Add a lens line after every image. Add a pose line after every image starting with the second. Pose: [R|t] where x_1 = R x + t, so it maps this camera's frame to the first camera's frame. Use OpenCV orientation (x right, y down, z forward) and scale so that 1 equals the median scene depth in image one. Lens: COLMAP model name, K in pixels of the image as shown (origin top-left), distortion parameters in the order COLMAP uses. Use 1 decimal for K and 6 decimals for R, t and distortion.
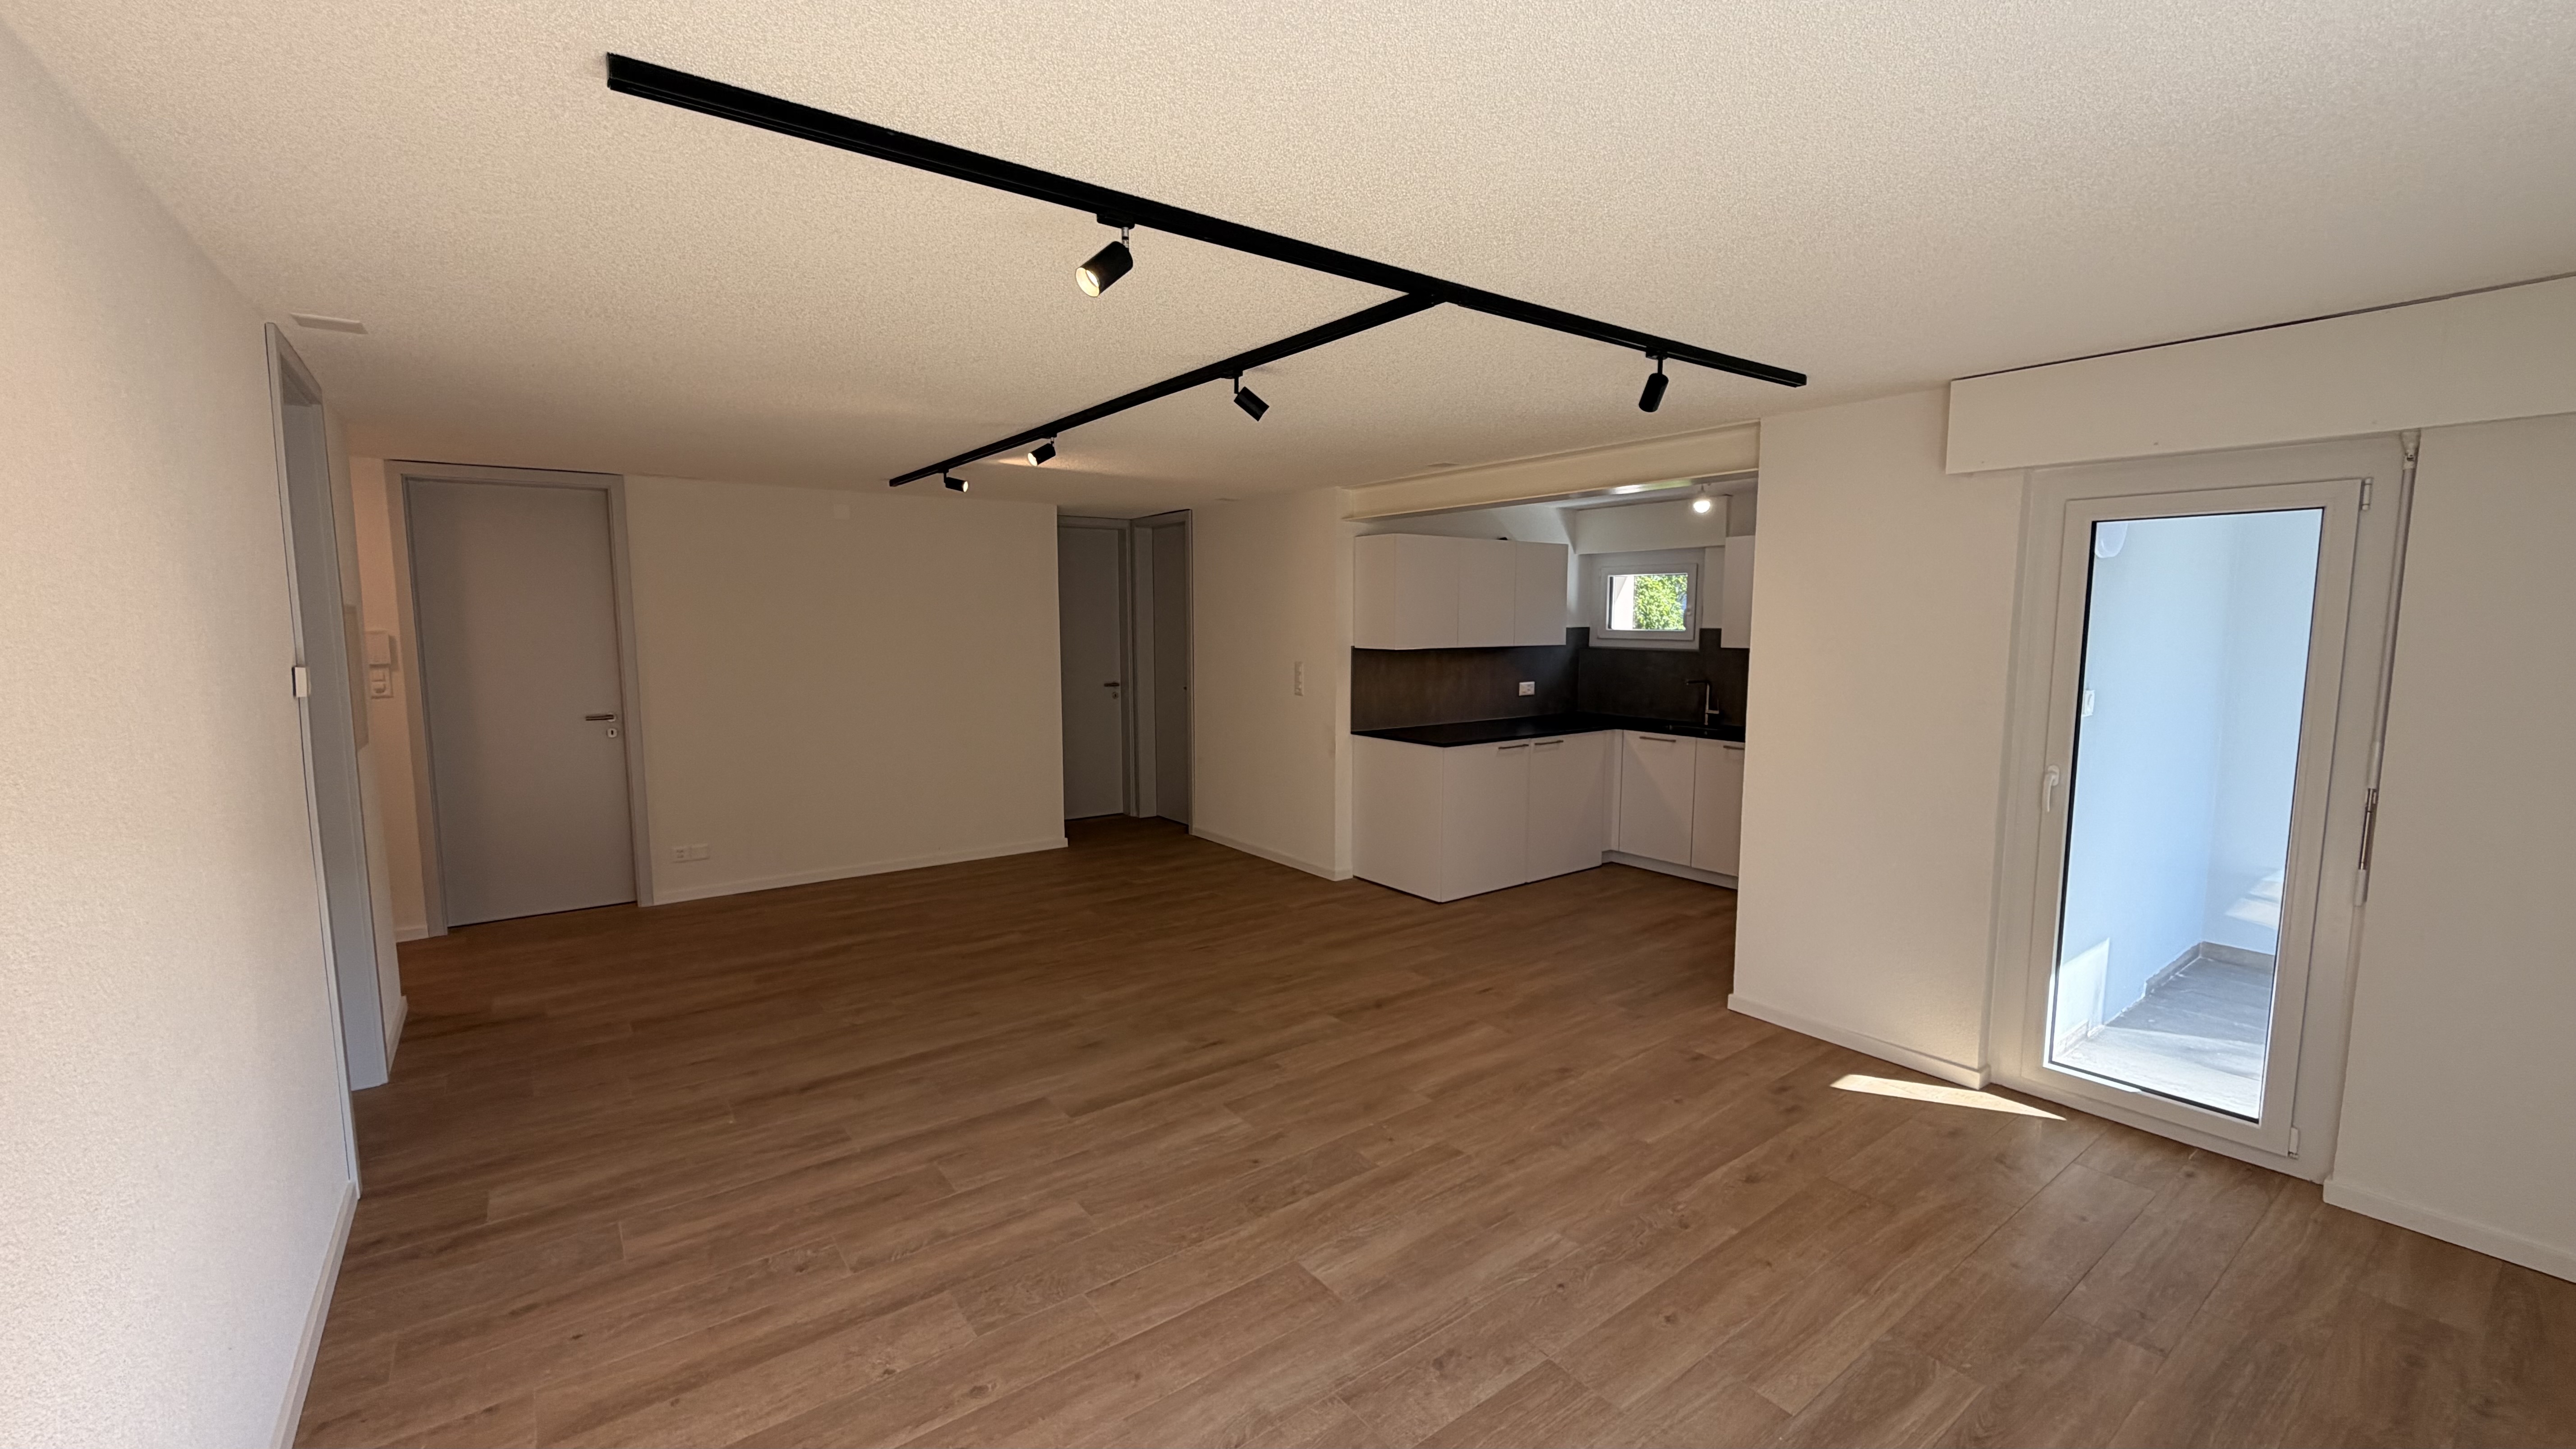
lens RADIAL K [[1031.2, 0, 1296.9], [0, 1031.2, 716.8], [0, 0, 1]] dist [0.001924, -0.002000]
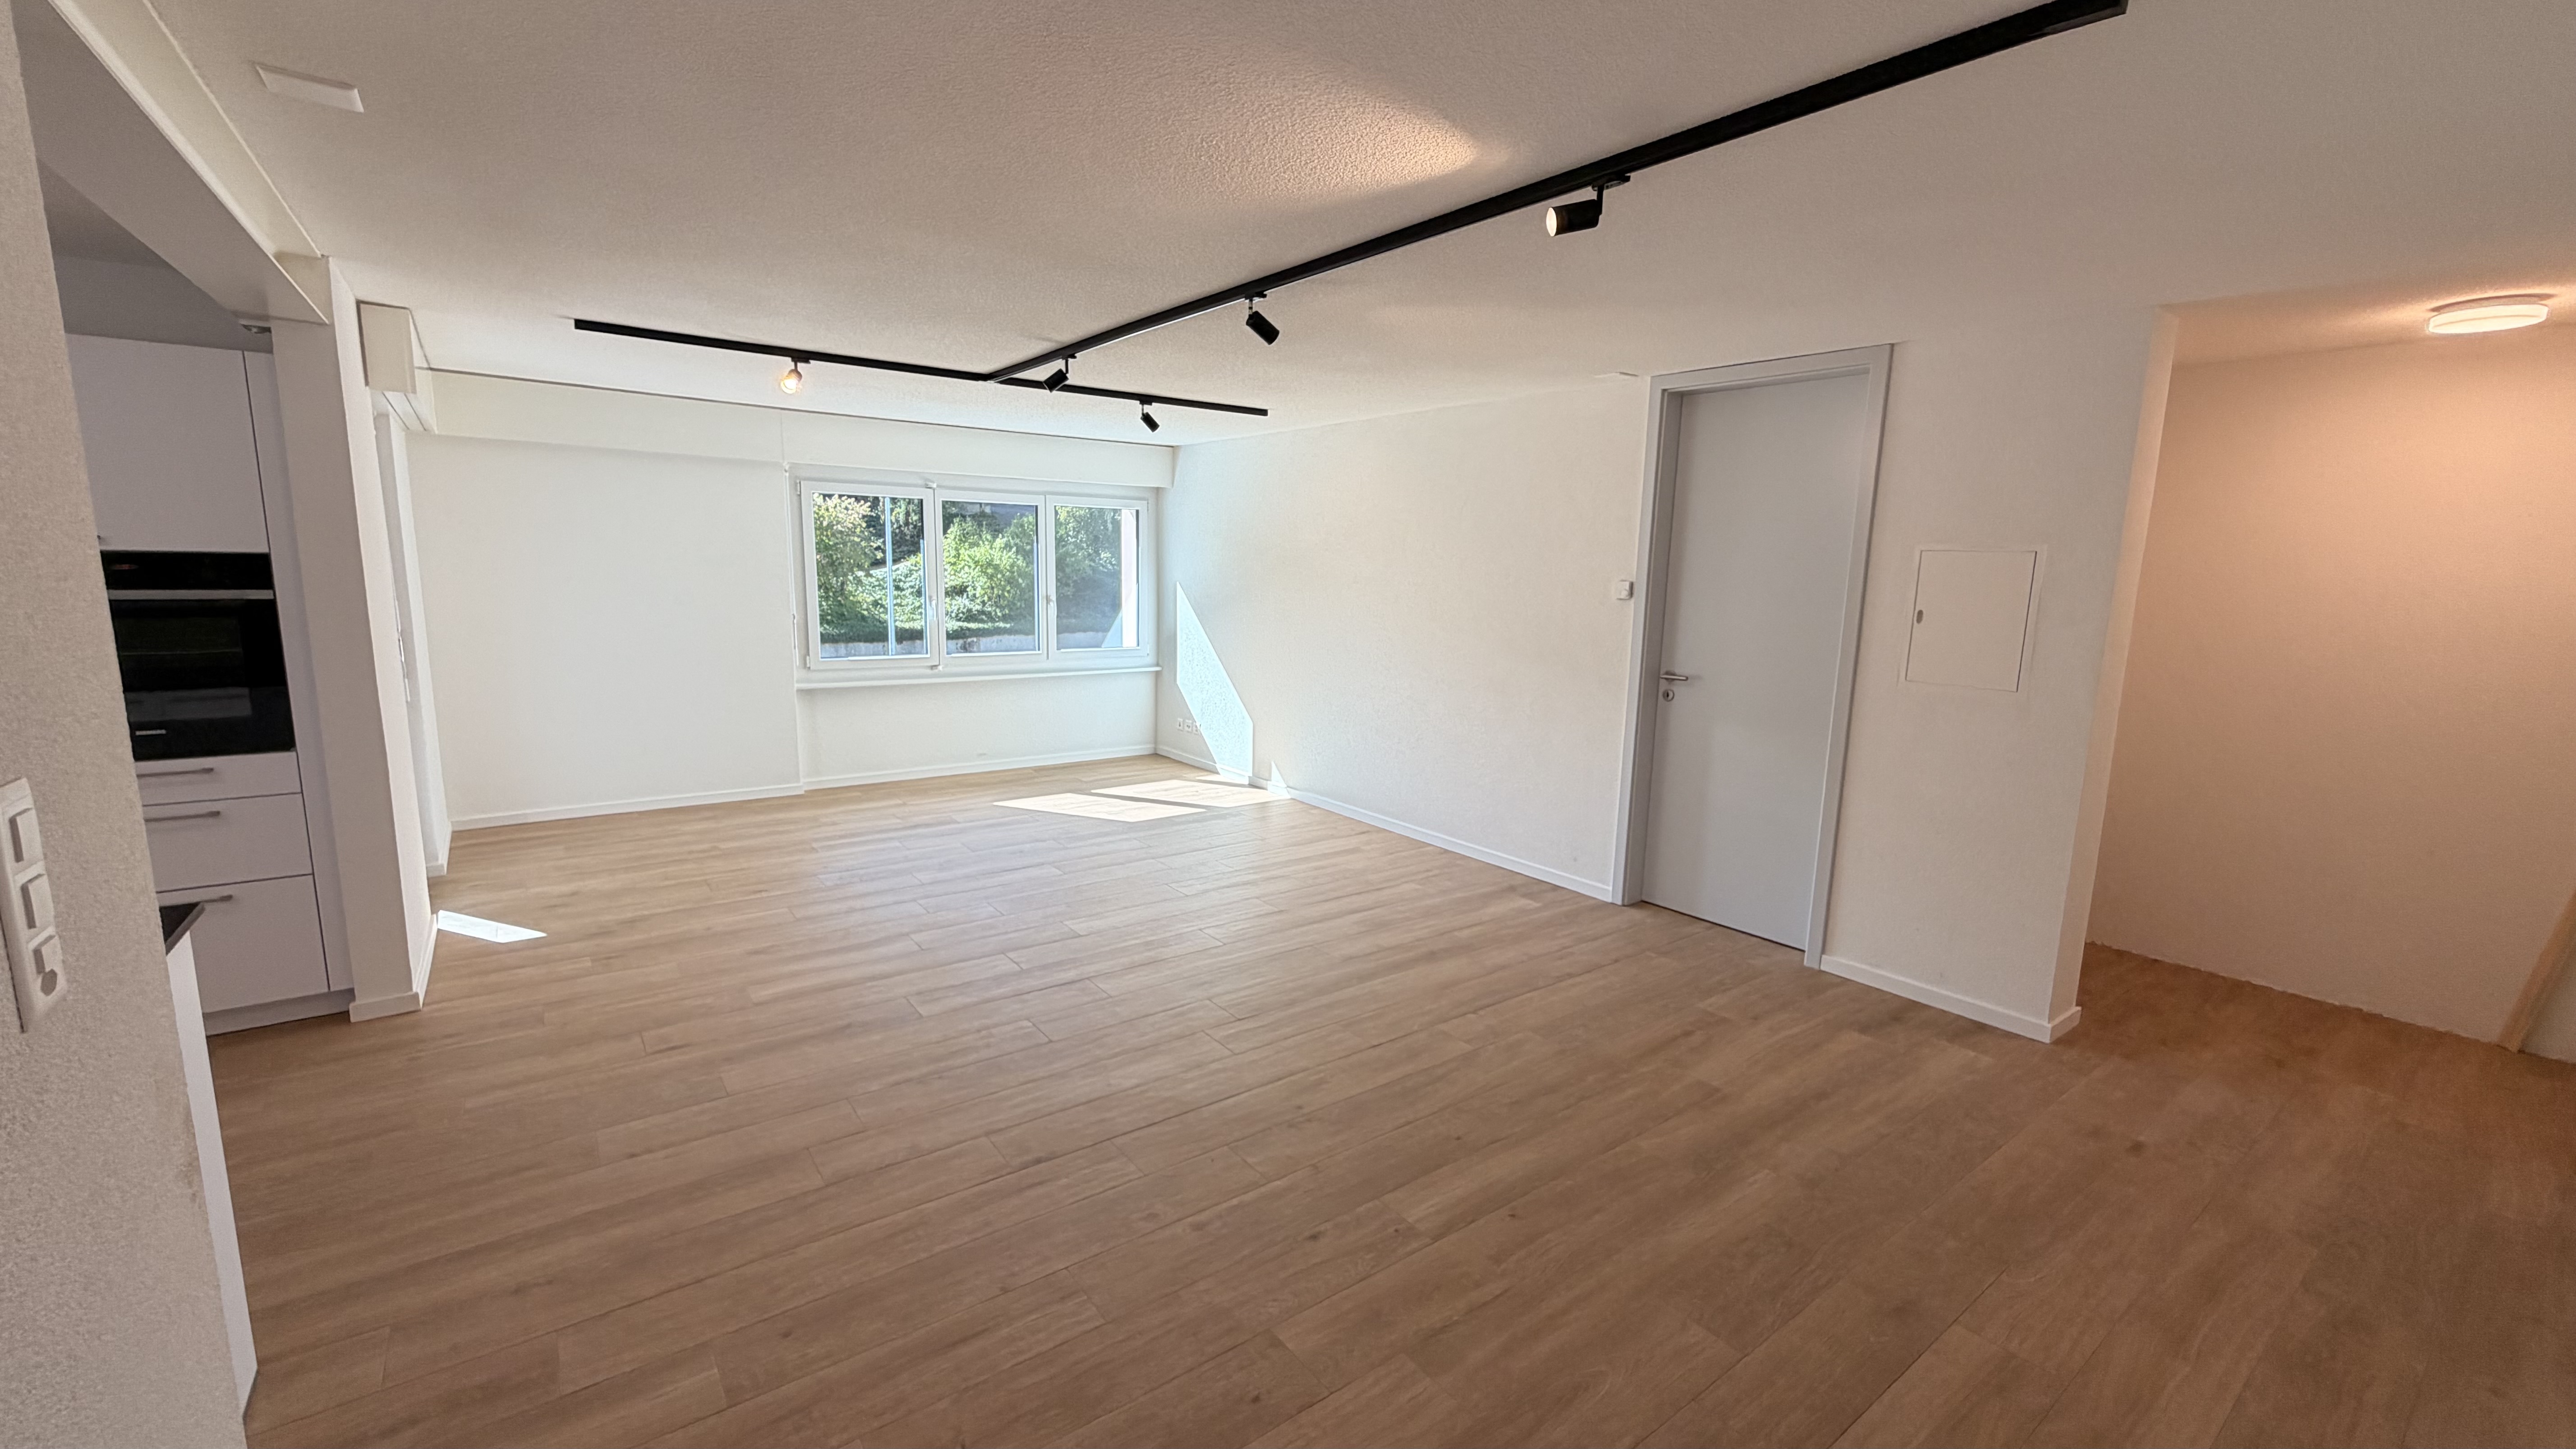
lens RADIAL K [[1031.2, 0, 1276.2], [0, 1031.2, 713.1], [0, 0, 1]] dist [0.001924, -0.002000]
pose [[-0.999612, -0.025288, 0.011645, -0.233305], [-0.021703, 0.969791, 0.242971, -0.140150], [-0.017437, 0.242624, -0.969964, 1.585657]]
